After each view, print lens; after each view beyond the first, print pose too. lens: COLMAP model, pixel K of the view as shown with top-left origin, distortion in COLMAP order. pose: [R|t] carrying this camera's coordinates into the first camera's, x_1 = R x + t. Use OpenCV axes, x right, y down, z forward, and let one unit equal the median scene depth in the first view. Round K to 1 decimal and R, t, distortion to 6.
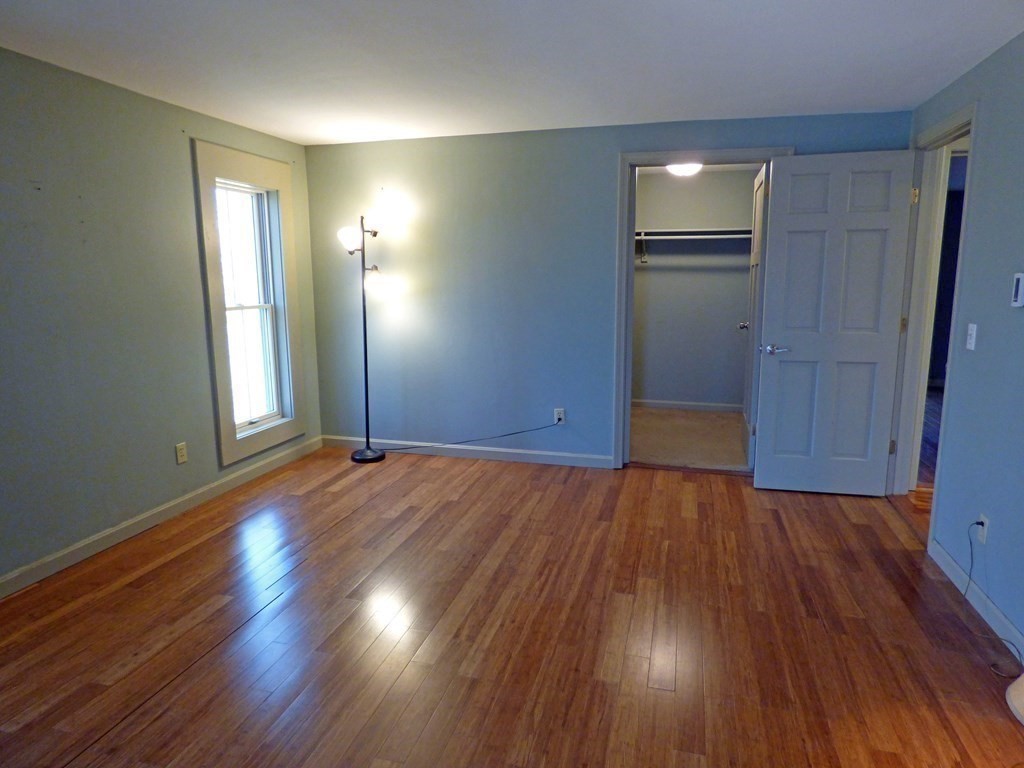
lens RADIAL K [[628.0, 0, 512.0], [0, 628.0, 384.0], [0, 0, 1]] dist [-0.018274, -0.001428]
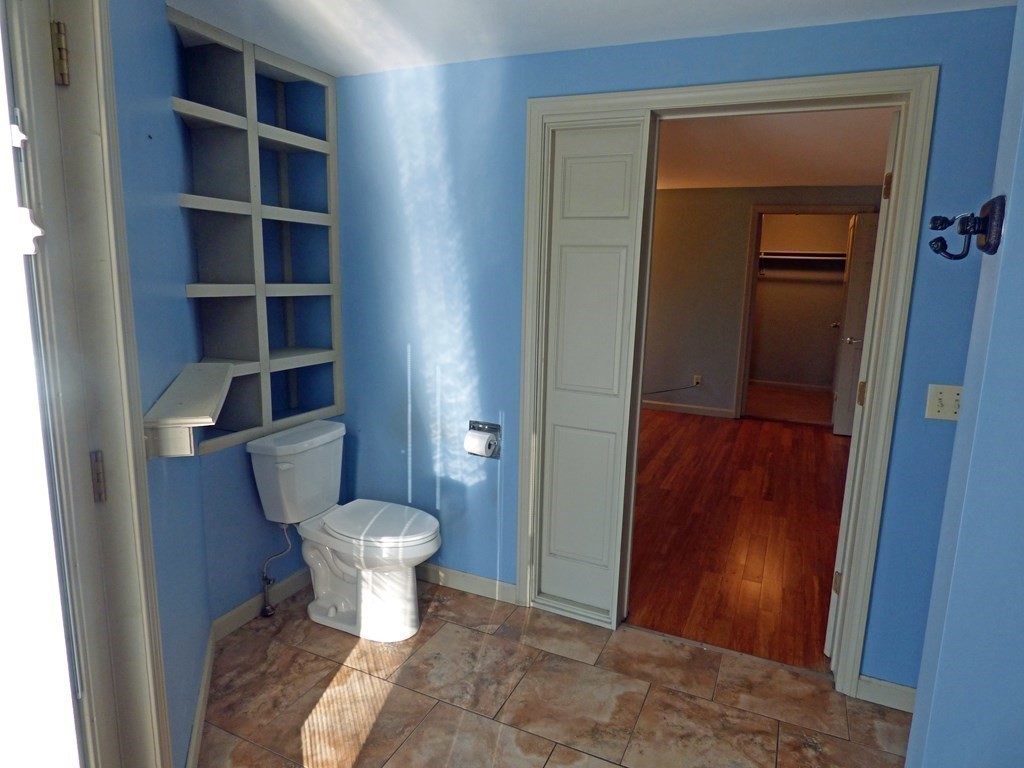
lens RADIAL K [[628.0, 0, 512.0], [0, 628.0, 384.0], [0, 0, 1]] dist [-0.018274, -0.001428]
pose [[0.986979, 0.055916, -0.150814, -0.159681], [-0.054477, 0.998422, 0.013660, 0.076298], [0.151340, -0.005266, 0.988468, -0.626545]]
